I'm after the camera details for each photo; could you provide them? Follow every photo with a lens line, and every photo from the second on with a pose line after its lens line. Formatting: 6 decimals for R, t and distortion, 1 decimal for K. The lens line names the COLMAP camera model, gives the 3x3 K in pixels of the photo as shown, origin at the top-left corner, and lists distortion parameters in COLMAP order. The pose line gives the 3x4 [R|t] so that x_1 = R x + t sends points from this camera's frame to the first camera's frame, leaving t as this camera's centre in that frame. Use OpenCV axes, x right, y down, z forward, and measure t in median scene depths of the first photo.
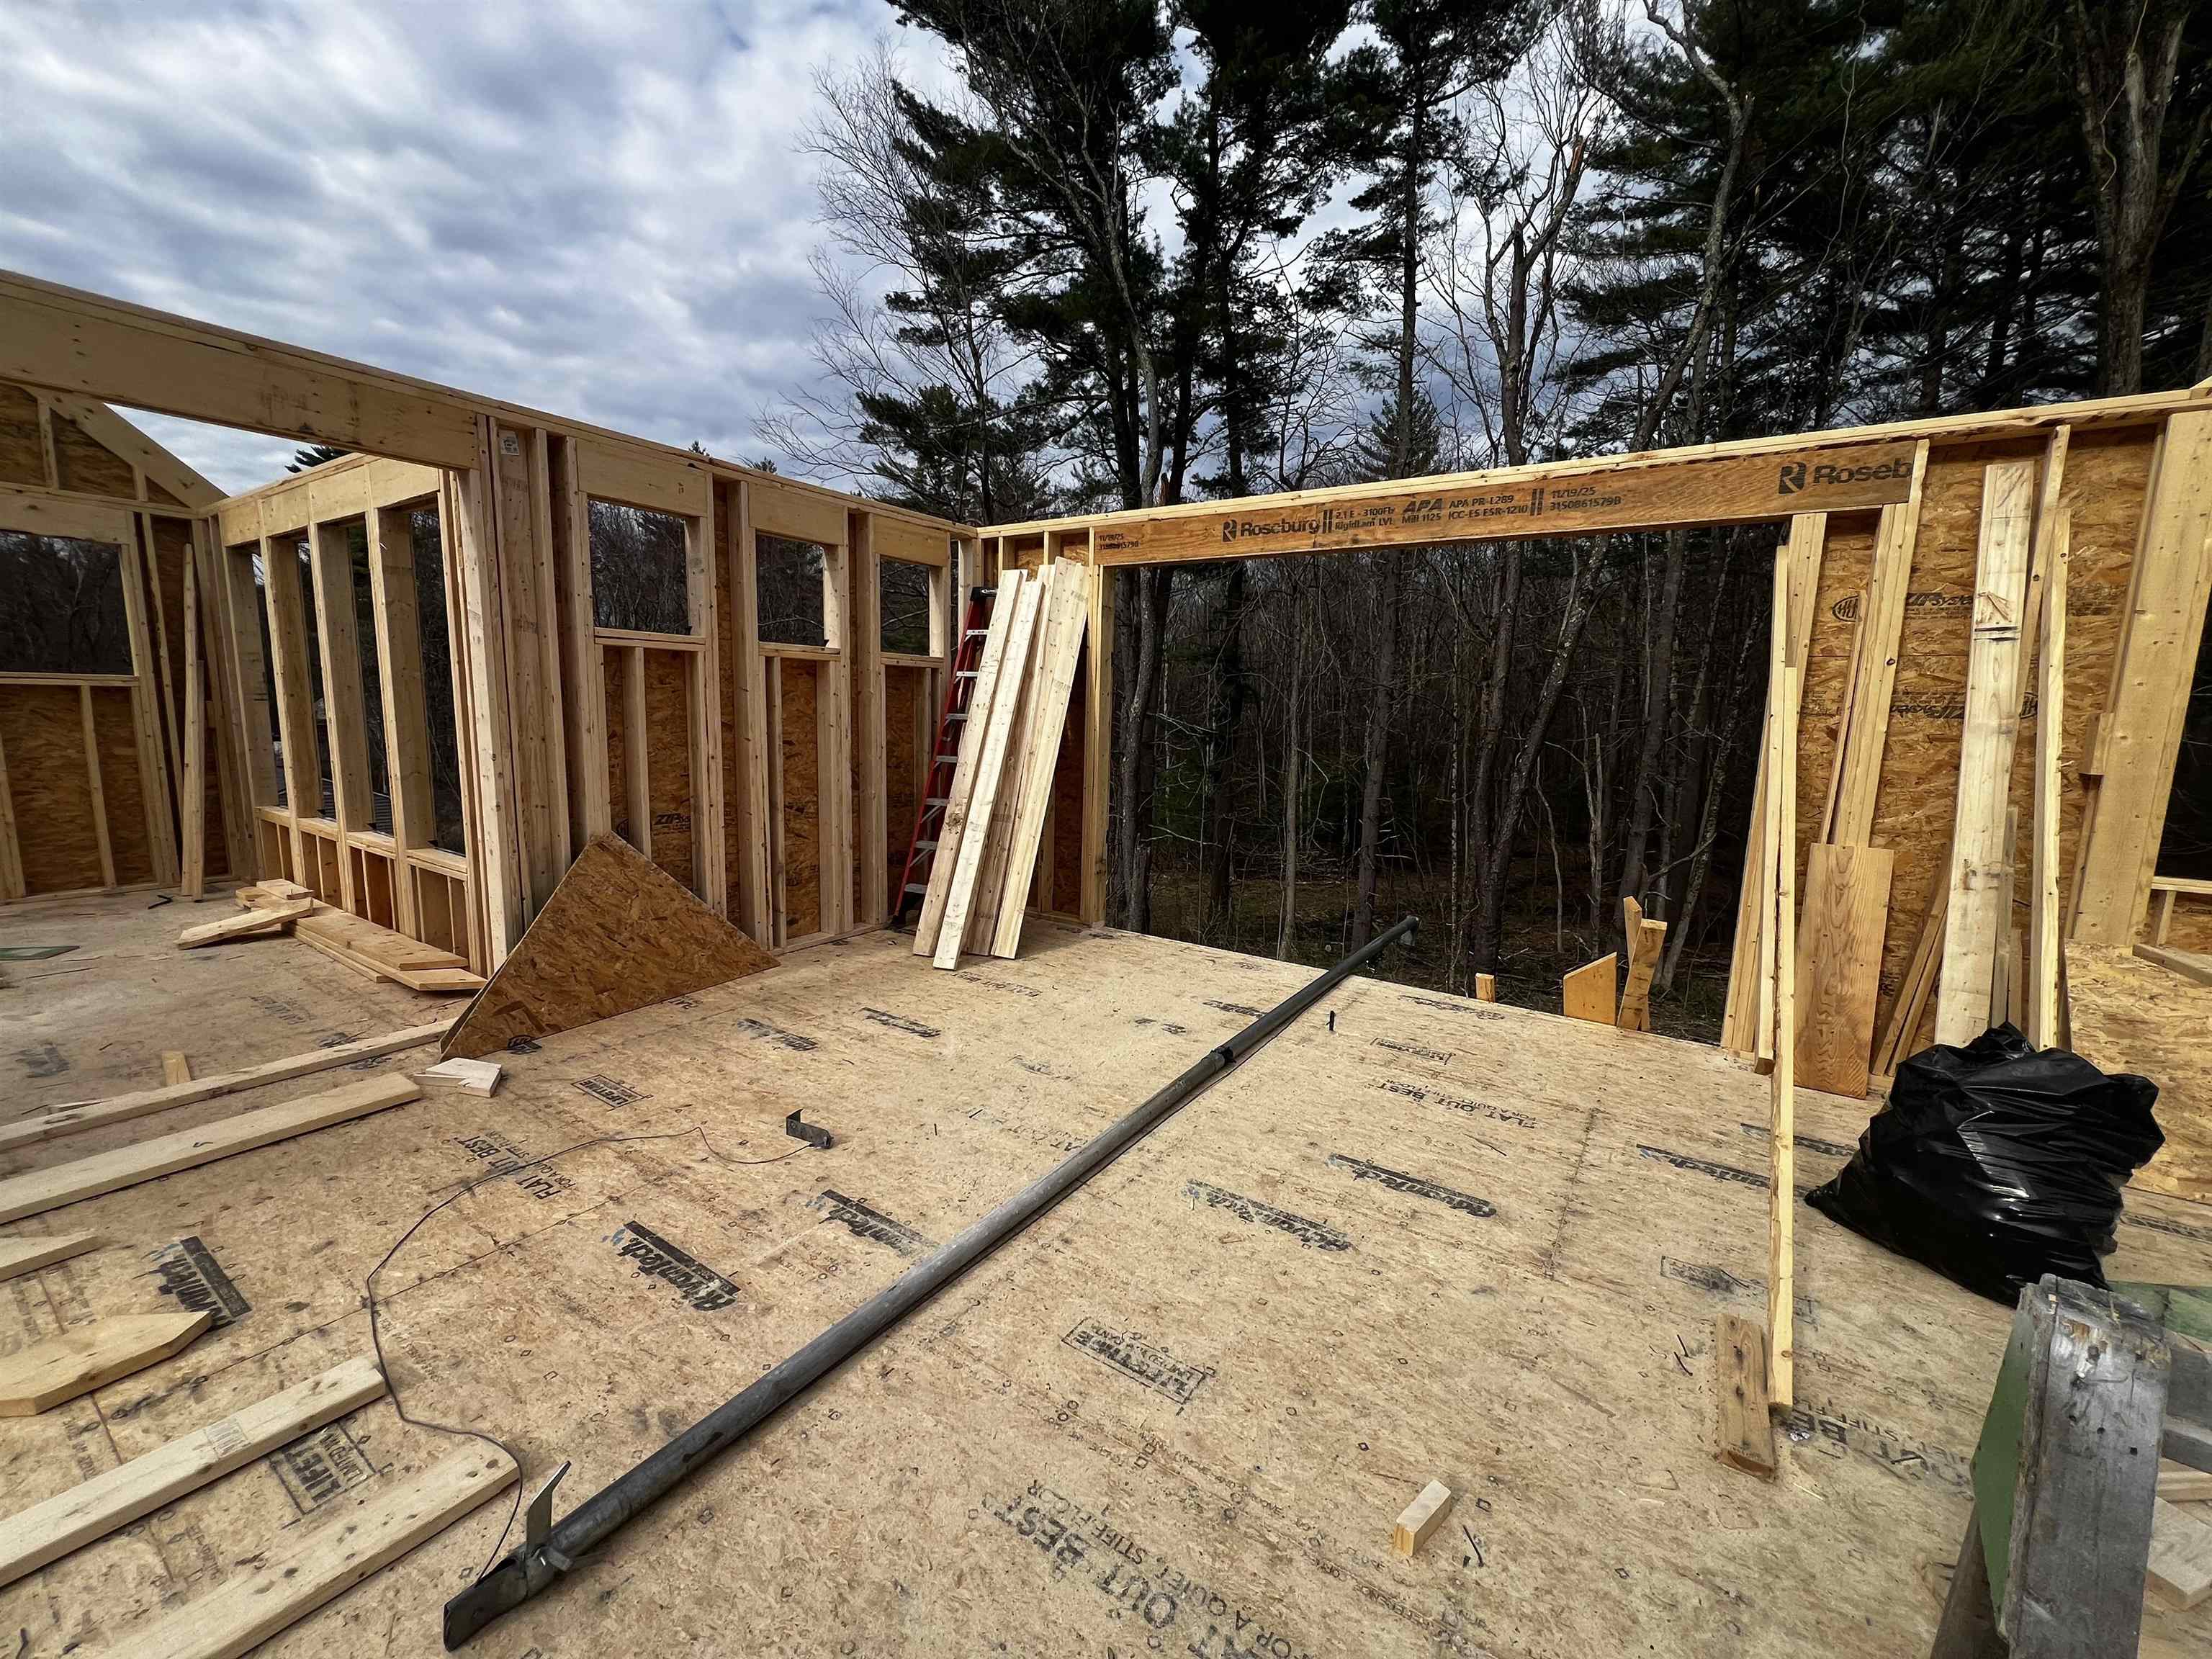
lens RADIAL K [[879.9, 0, 1105.6], [0, 879.9, 828.5], [0, 0, 1]] dist [-0.000078, 0.000544]
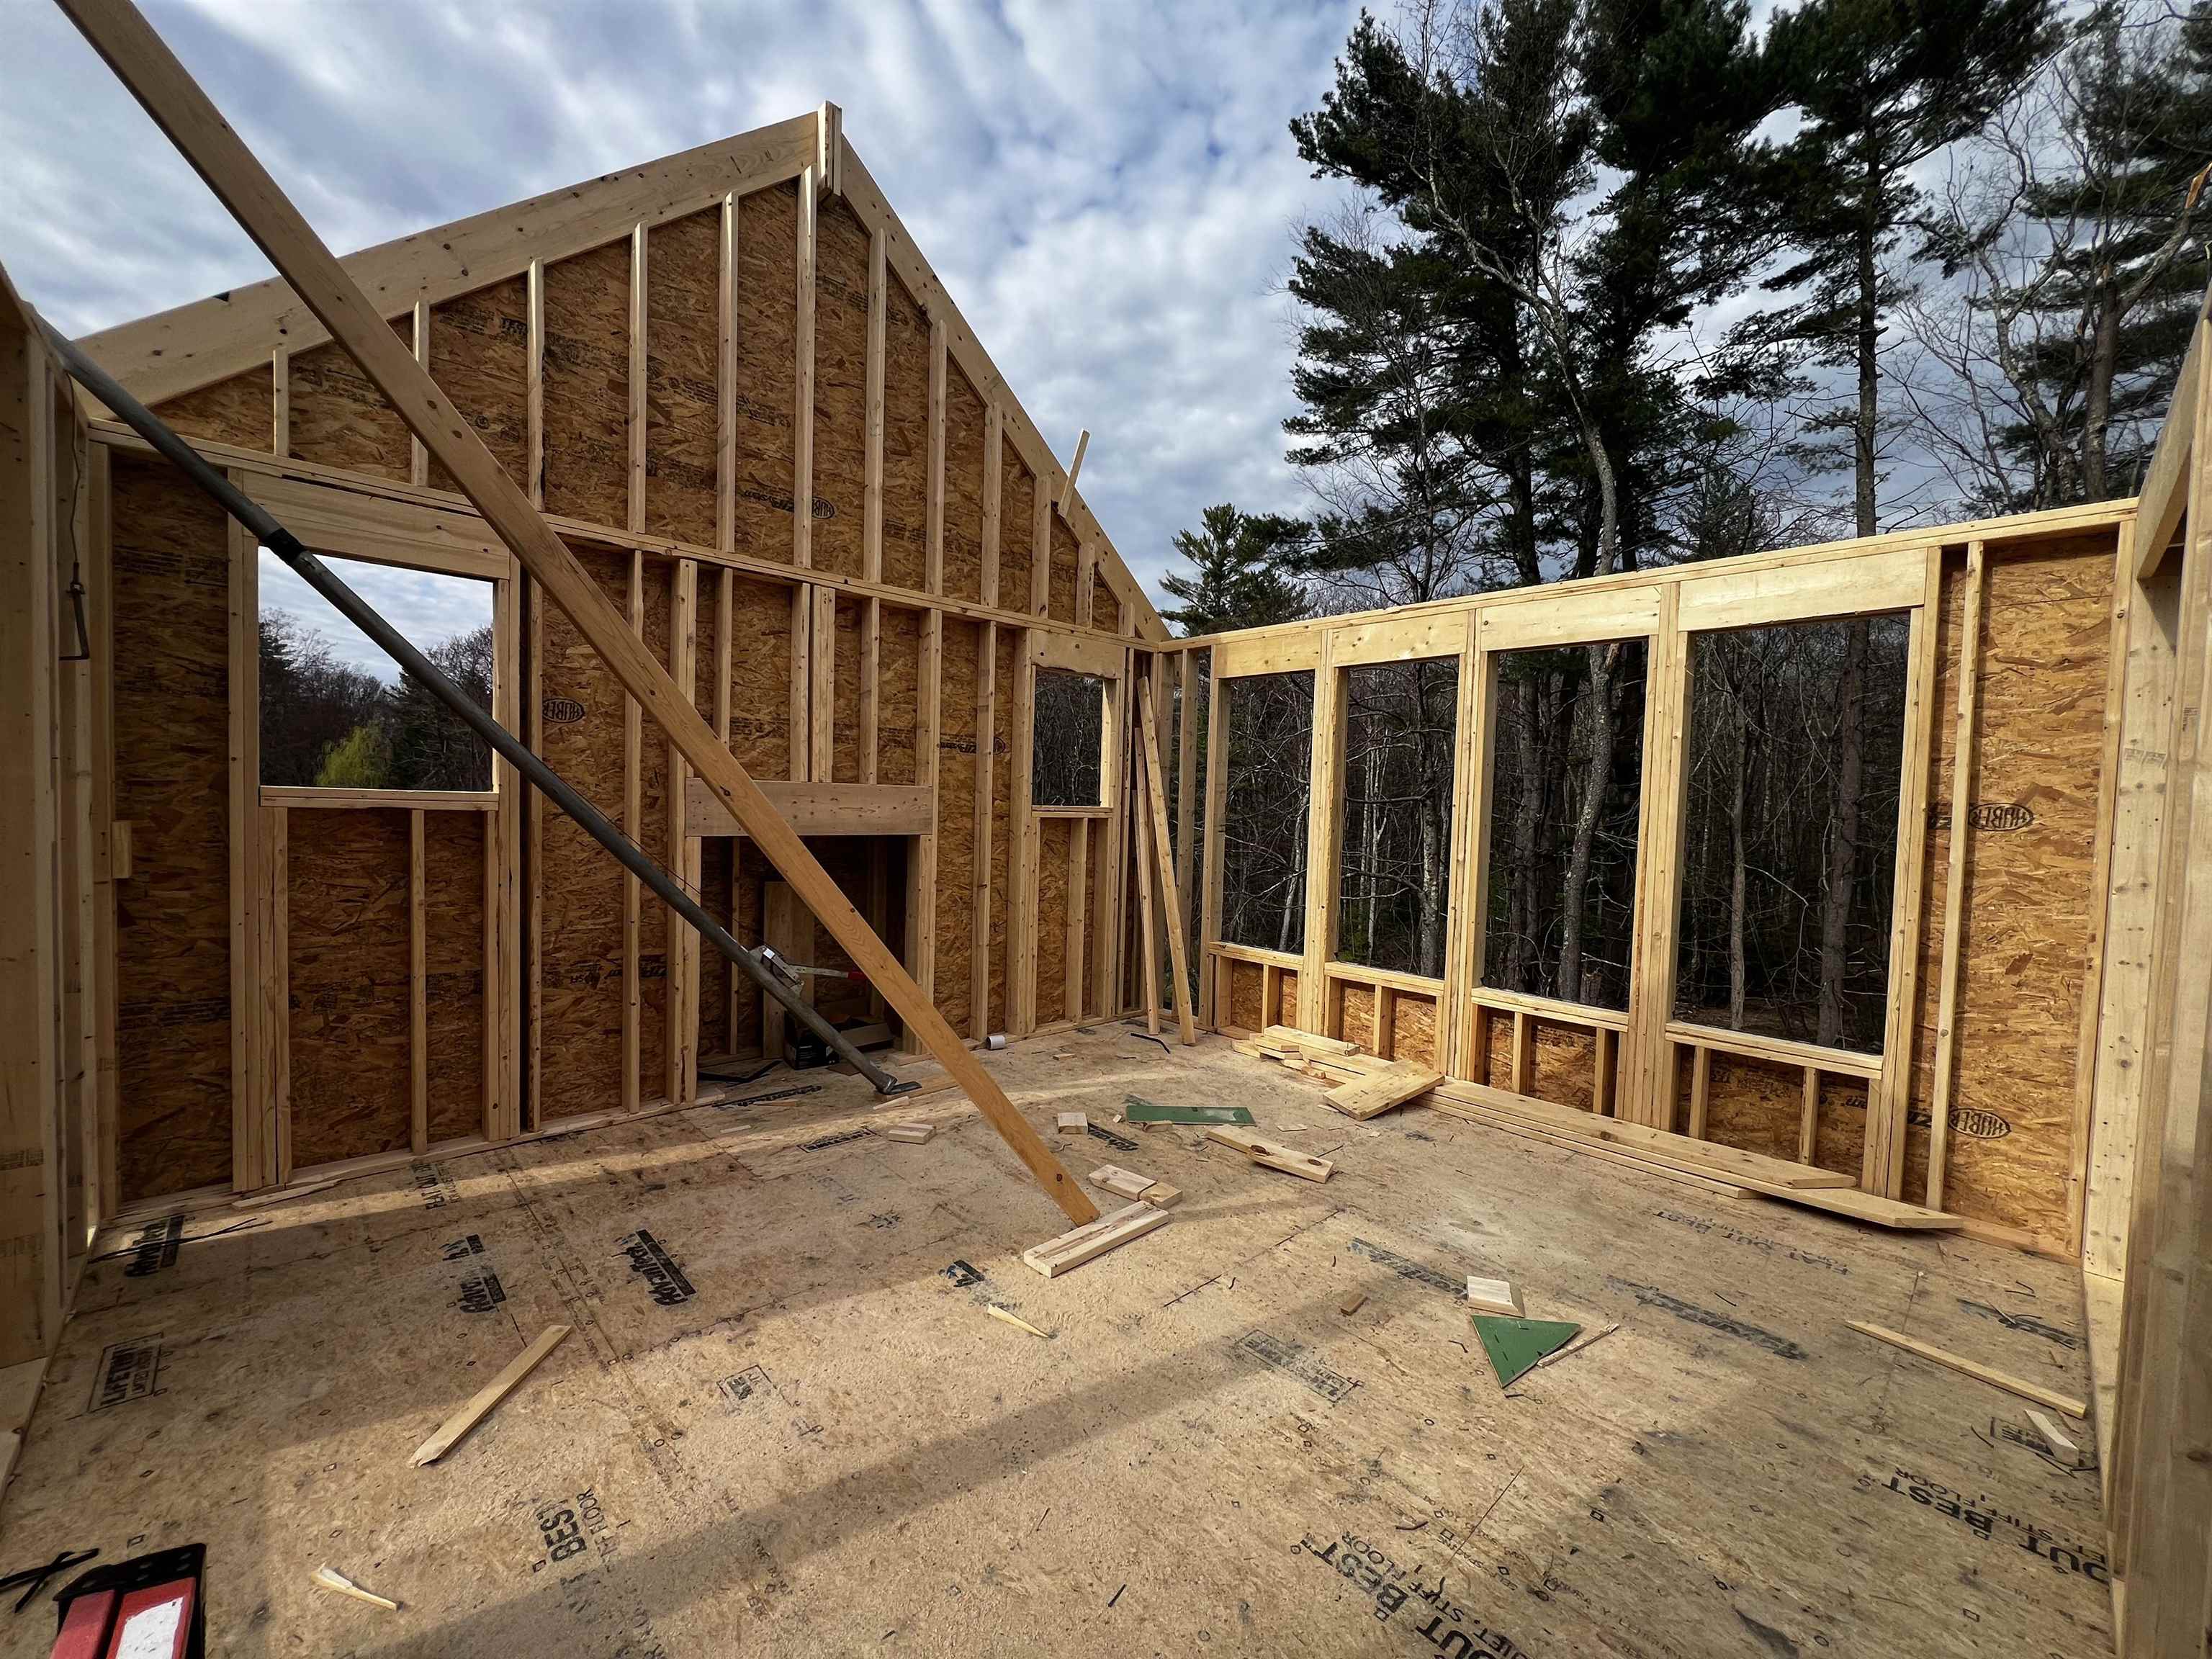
lens RADIAL K [[879.9, 0, 1106.9], [0, 879.9, 830.2], [0, 0, 1]] dist [-0.000078, 0.000544]
pose [[0.974912, 0.012504, -0.222237, -0.206245], [-0.037389, 0.993434, -0.108126, -0.009131], [0.219426, 0.113722, 0.968979, 0.008141]]
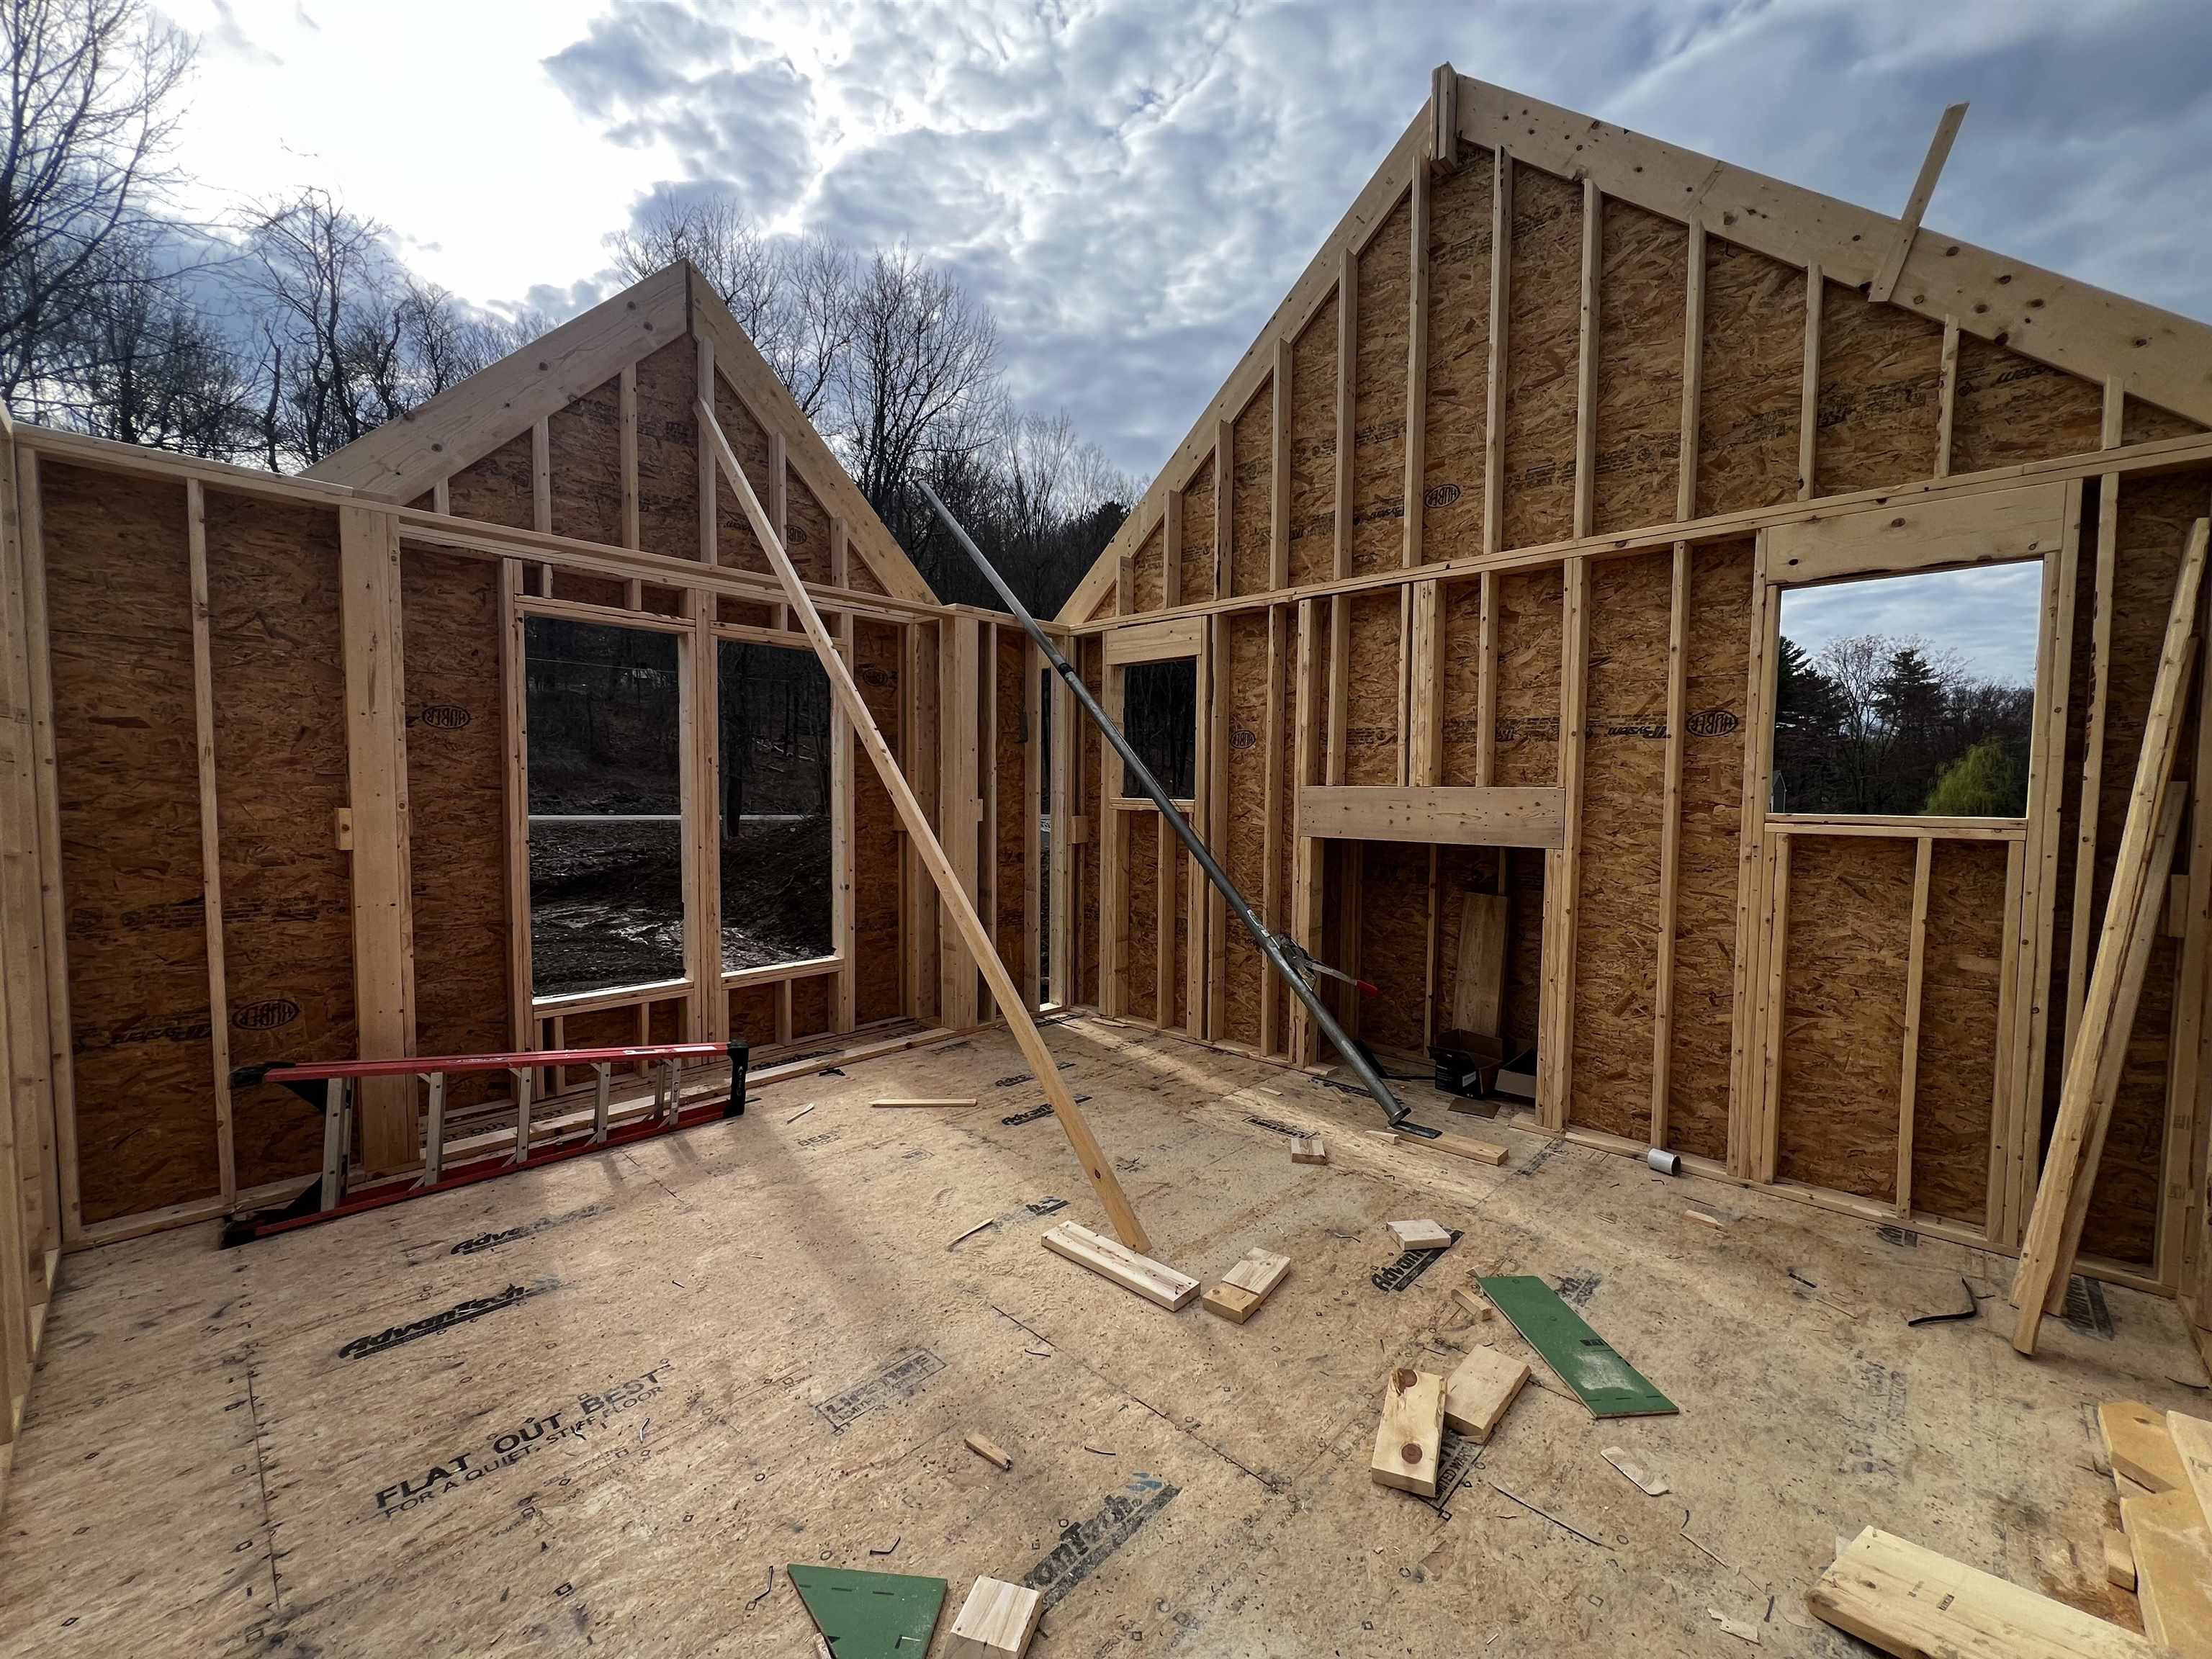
lens RADIAL K [[879.9, 0, 1111.6], [0, 879.9, 835.1], [0, 0, 1]] dist [-0.000078, 0.000544]
pose [[-0.162680, 0.024869, -0.986365, -0.125317], [-0.153576, 0.986860, 0.050211, -0.026000], [0.974654, 0.159650, -0.156723, 0.136559]]
